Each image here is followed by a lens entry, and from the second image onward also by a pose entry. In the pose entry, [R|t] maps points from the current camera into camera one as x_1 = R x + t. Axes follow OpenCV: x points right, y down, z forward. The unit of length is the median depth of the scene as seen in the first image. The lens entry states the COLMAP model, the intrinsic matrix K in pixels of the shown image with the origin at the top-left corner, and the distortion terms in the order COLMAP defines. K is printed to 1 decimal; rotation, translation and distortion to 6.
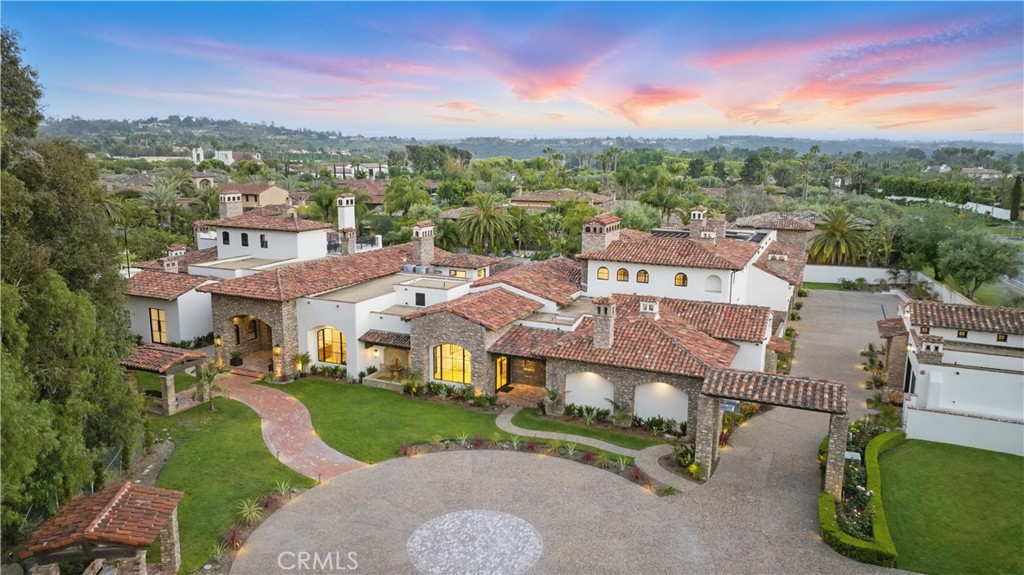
lens RADIAL K [[675.0, 0, 514.0], [0, 675.0, 286.7], [0, 0, 1]] dist [0.005028, 0.000839]
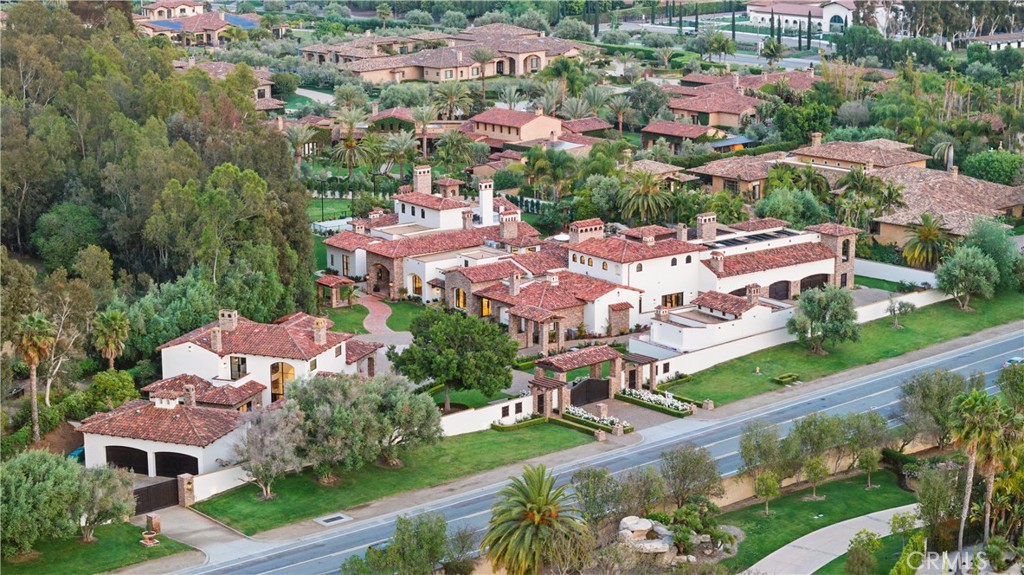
lens RADIAL K [[1672.8, 0, 512.1], [0, 1672.8, 287.6], [0, 0, 1]] dist [-0.028767, 0.000000]
pose [[0.873491, 0.095701, -0.477342, 2.065232], [-0.077601, 0.995322, 0.057547, -0.180677], [0.480616, -0.013224, 0.876831, -2.769710]]
